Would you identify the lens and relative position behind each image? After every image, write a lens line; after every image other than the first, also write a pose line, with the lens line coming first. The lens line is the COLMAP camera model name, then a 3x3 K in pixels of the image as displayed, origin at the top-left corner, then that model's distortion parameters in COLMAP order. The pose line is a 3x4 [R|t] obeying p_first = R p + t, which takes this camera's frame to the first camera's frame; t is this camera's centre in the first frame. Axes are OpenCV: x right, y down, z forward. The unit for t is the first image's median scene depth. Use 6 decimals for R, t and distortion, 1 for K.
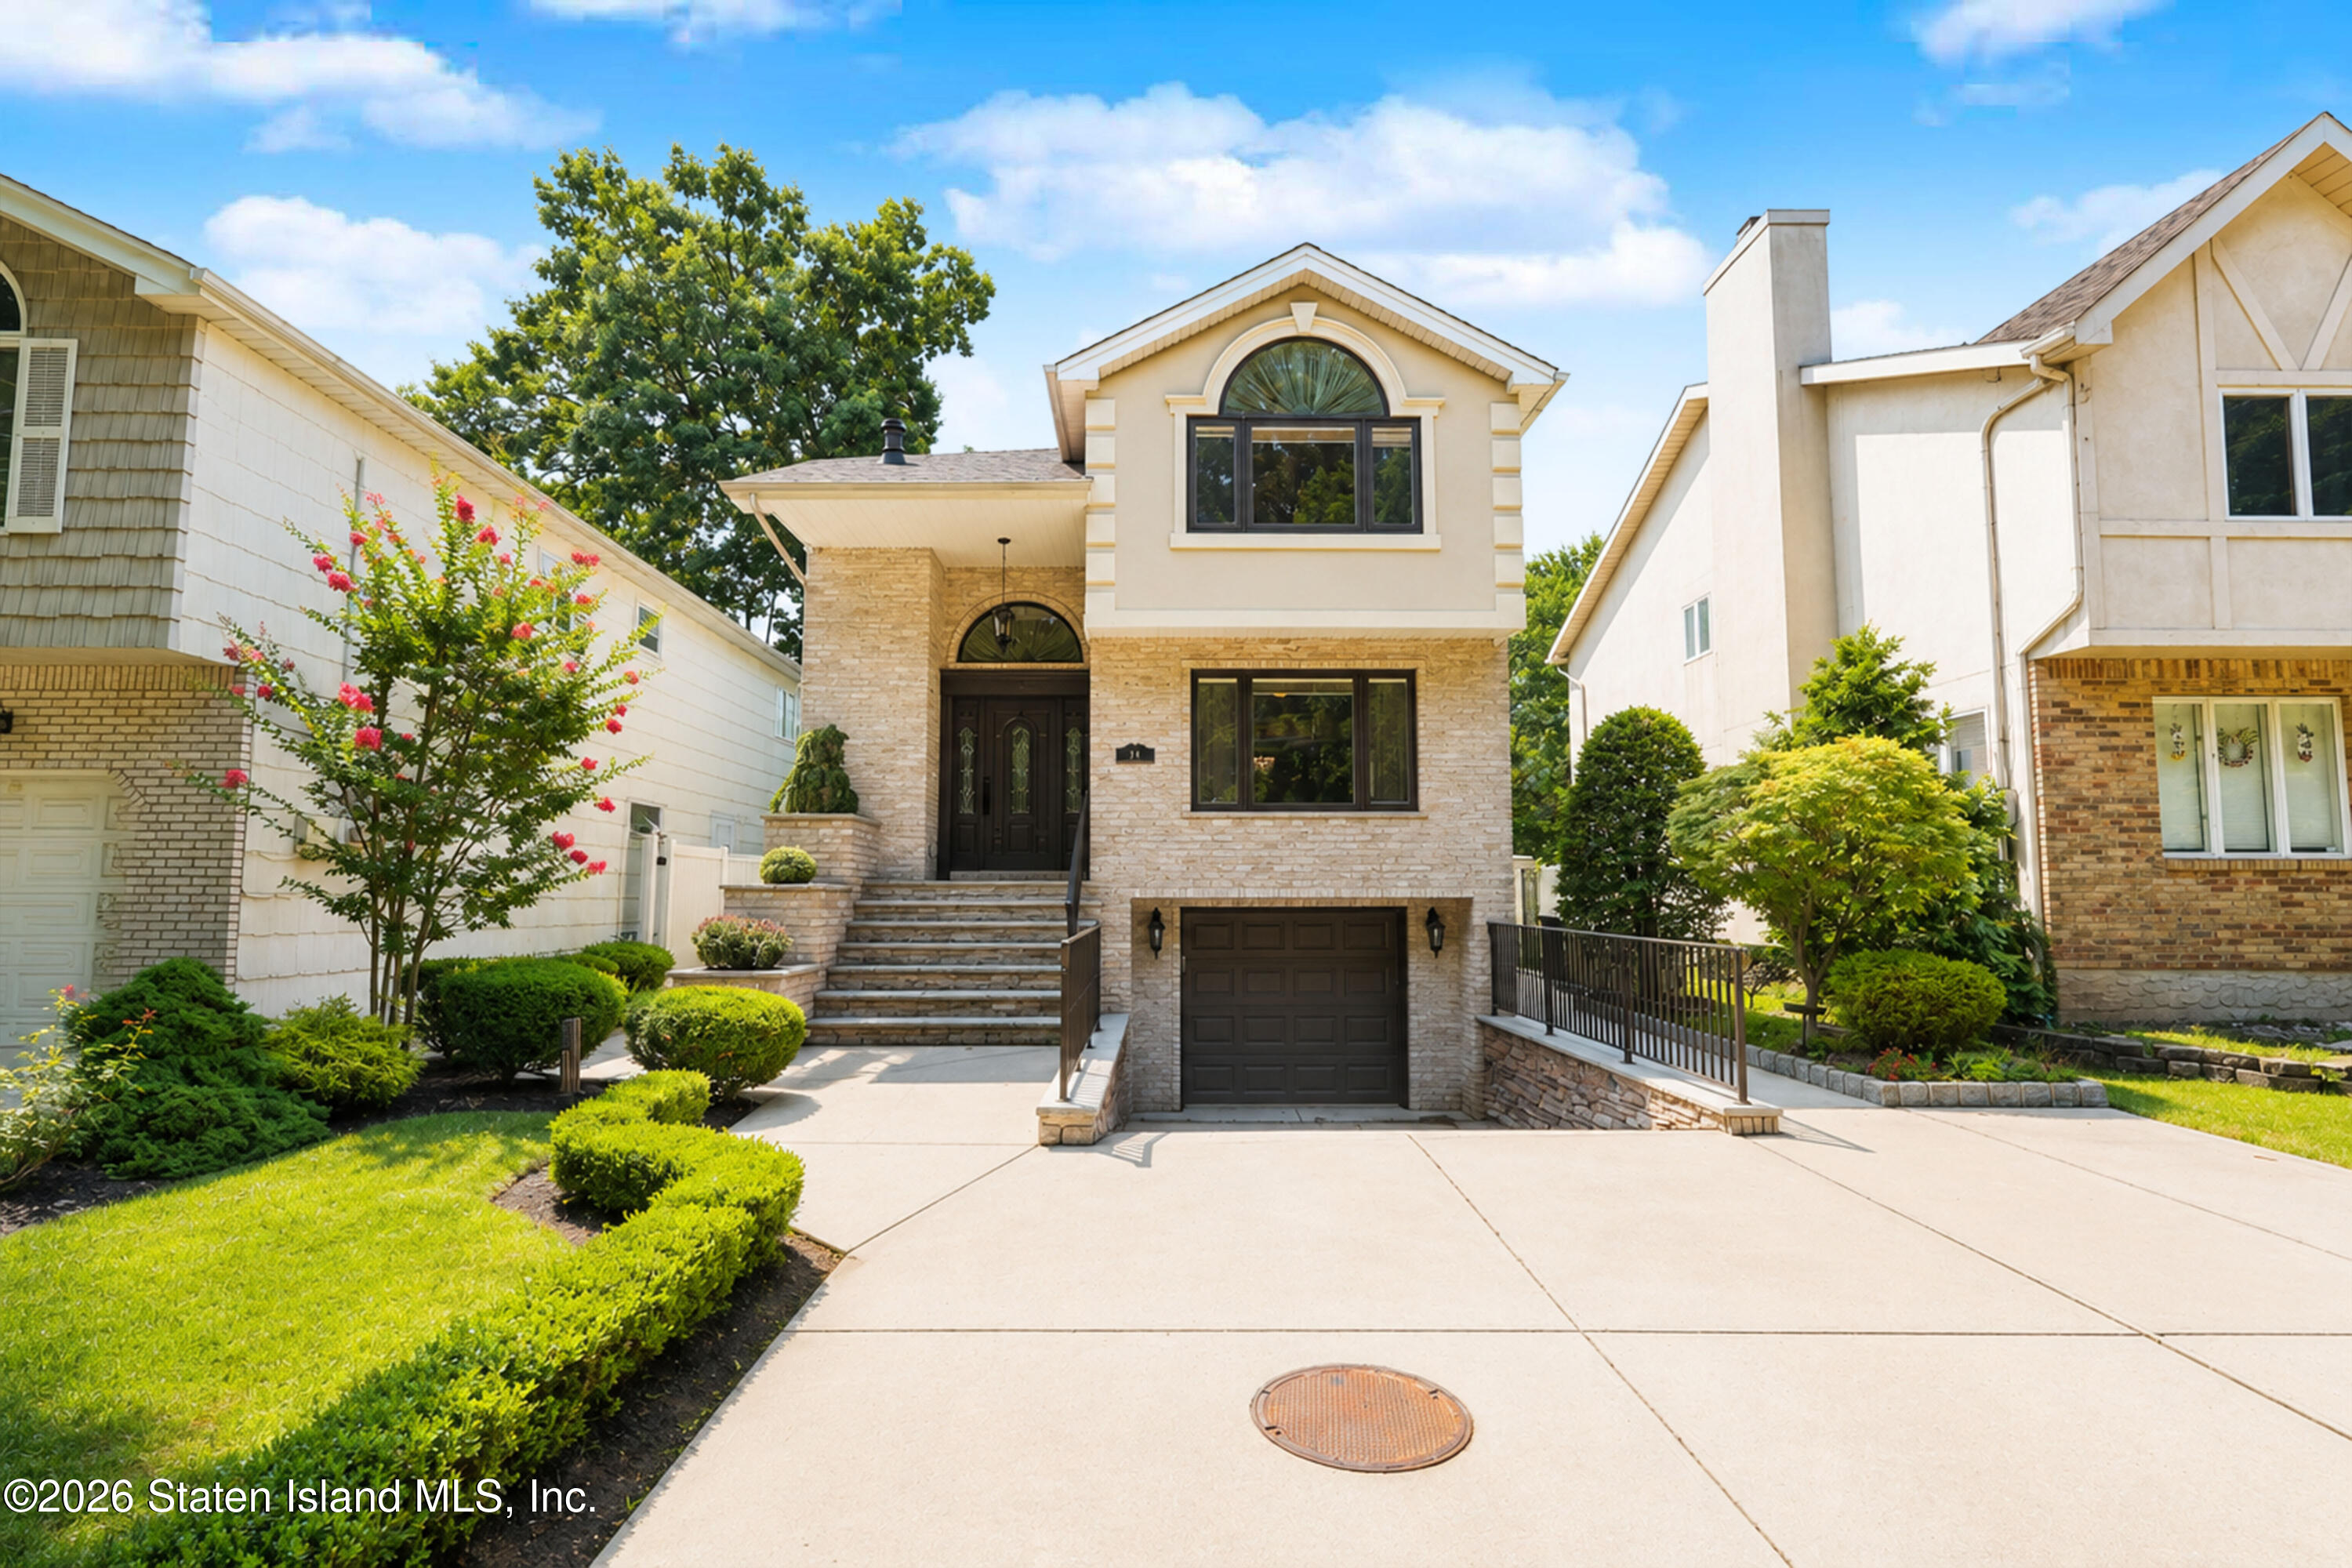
lens RADIAL K [[1034.9, 0, 1182.0], [0, 1034.9, 811.3], [0, 0, 1]] dist [0.011229, -0.012923]
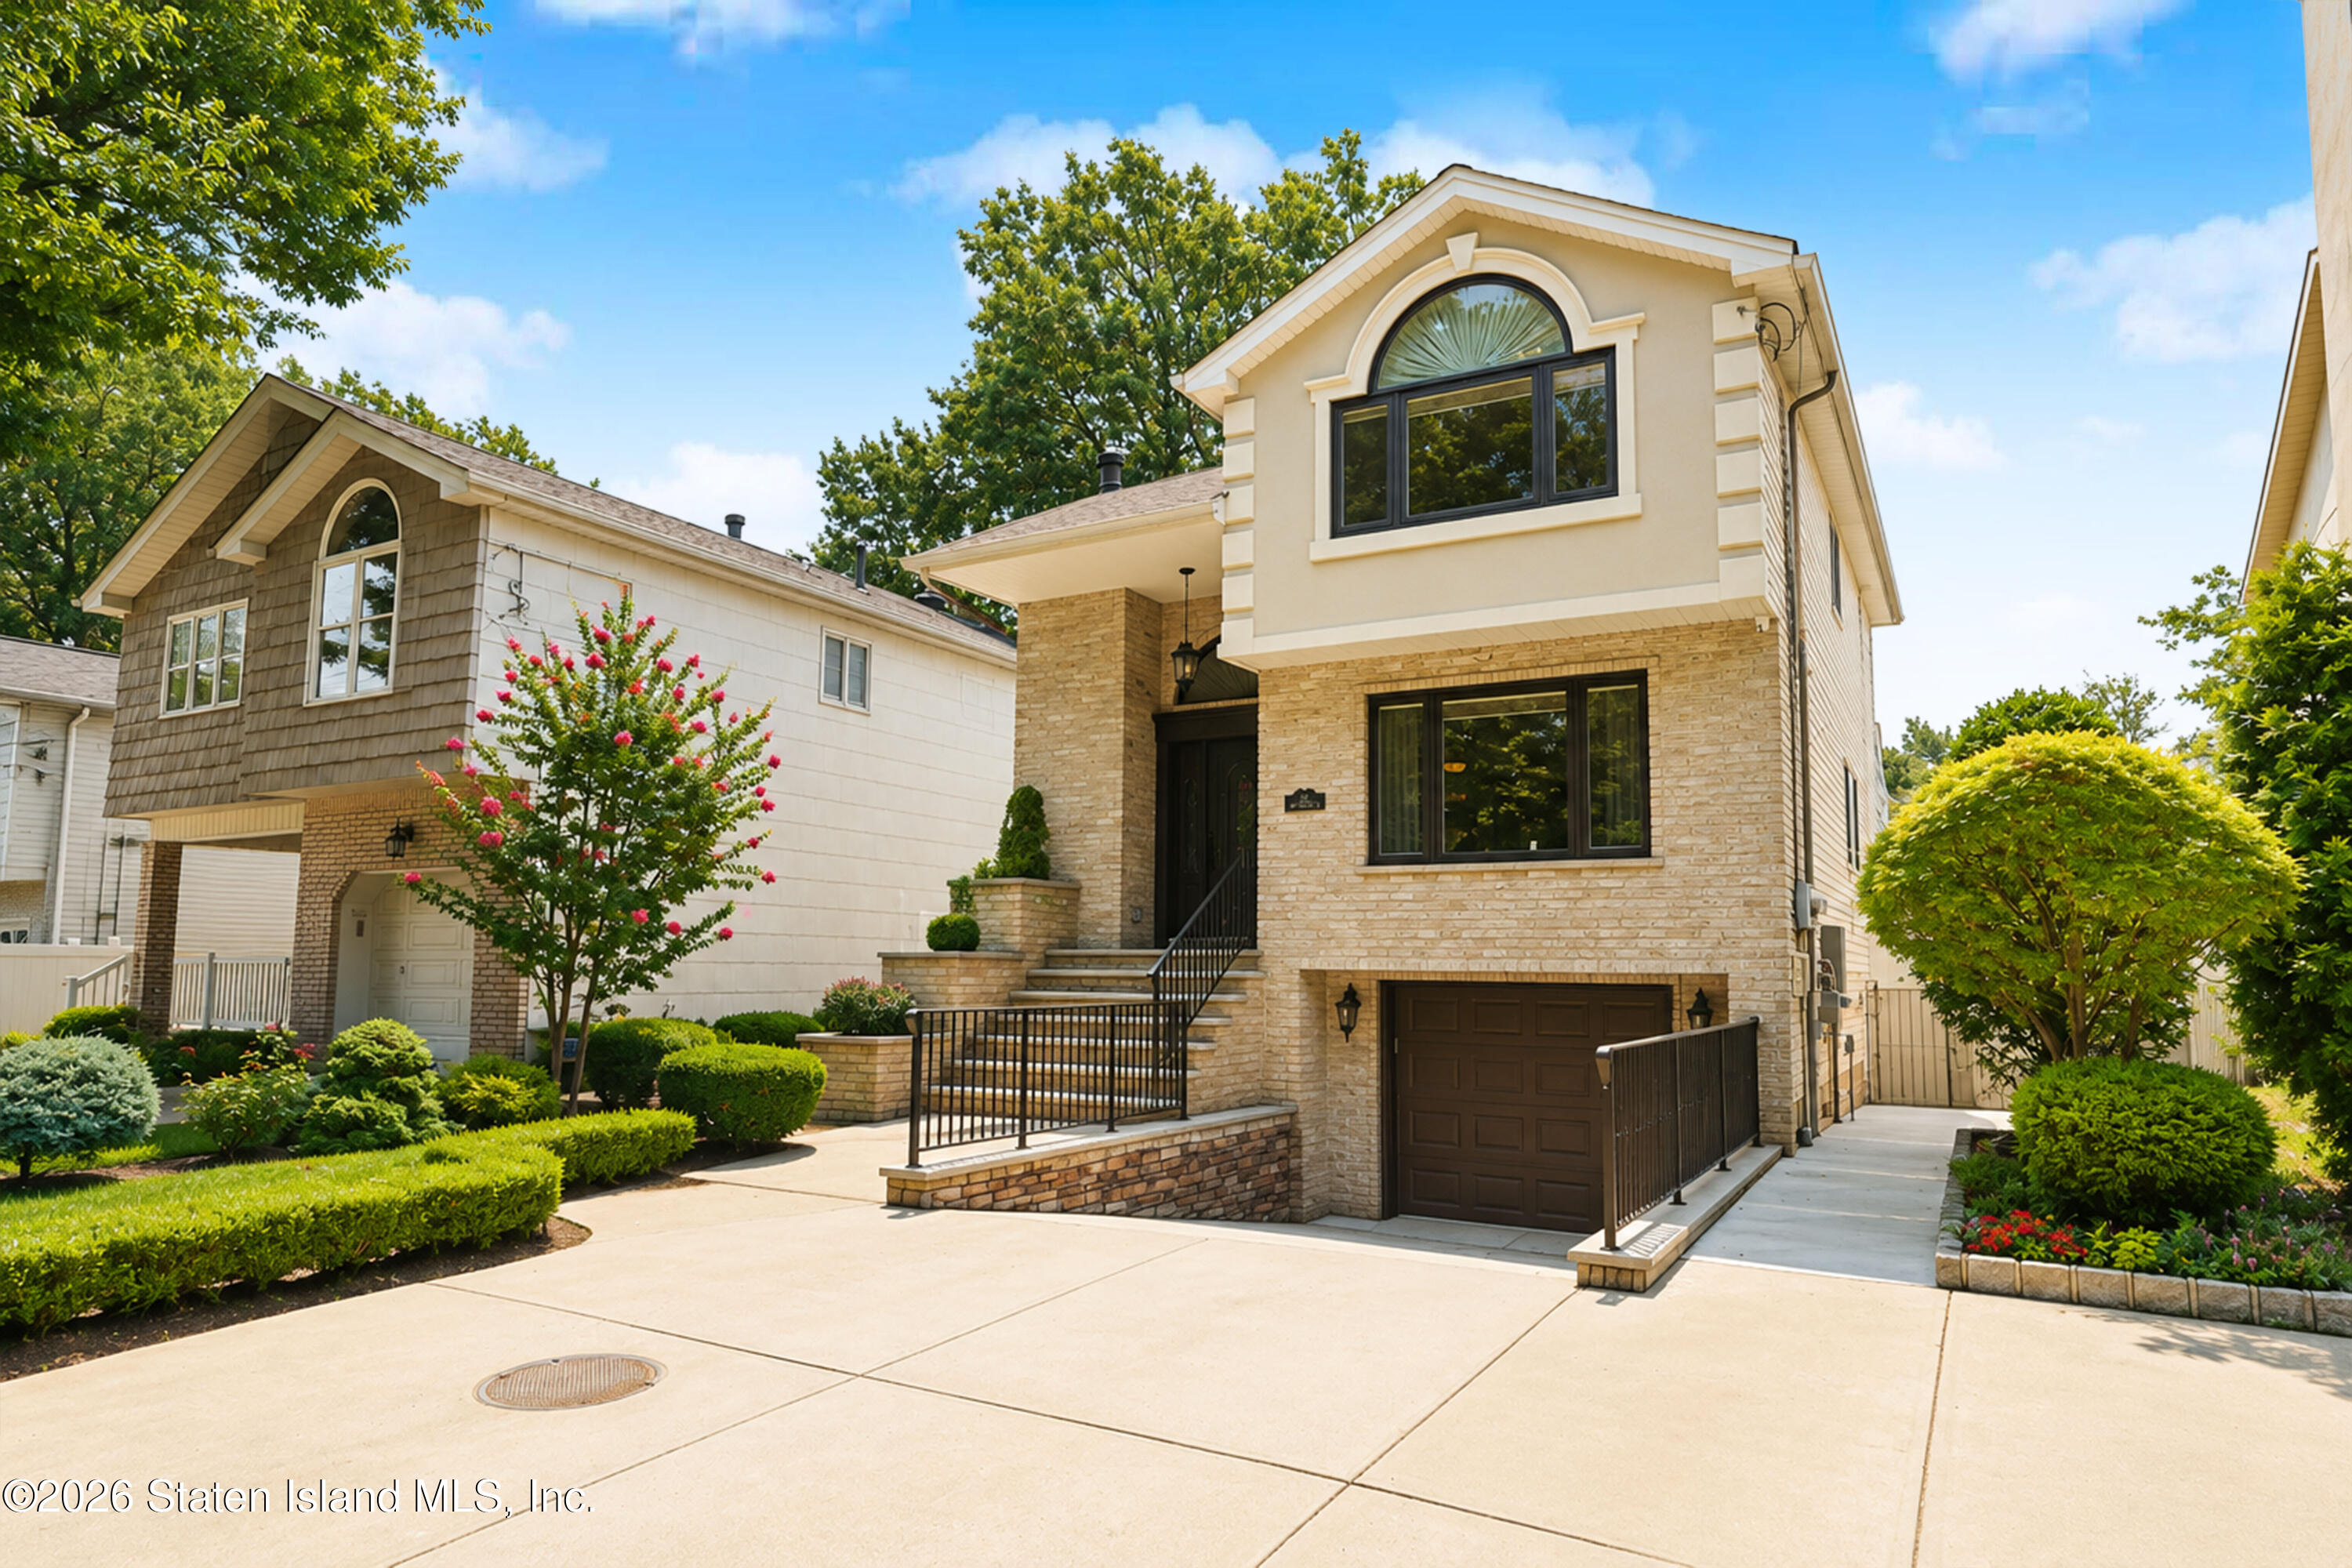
lens RADIAL K [[1341.5, 0, 1174.4], [0, 1341.5, 822.0], [0, 0, 1]] dist [0.003887, 0.000651]
pose [[0.872657, -0.041363, -0.486578, 0.413077], [0.030031, 0.999066, -0.031069, -0.006611], [0.487409, 0.012500, 0.873084, -0.022430]]
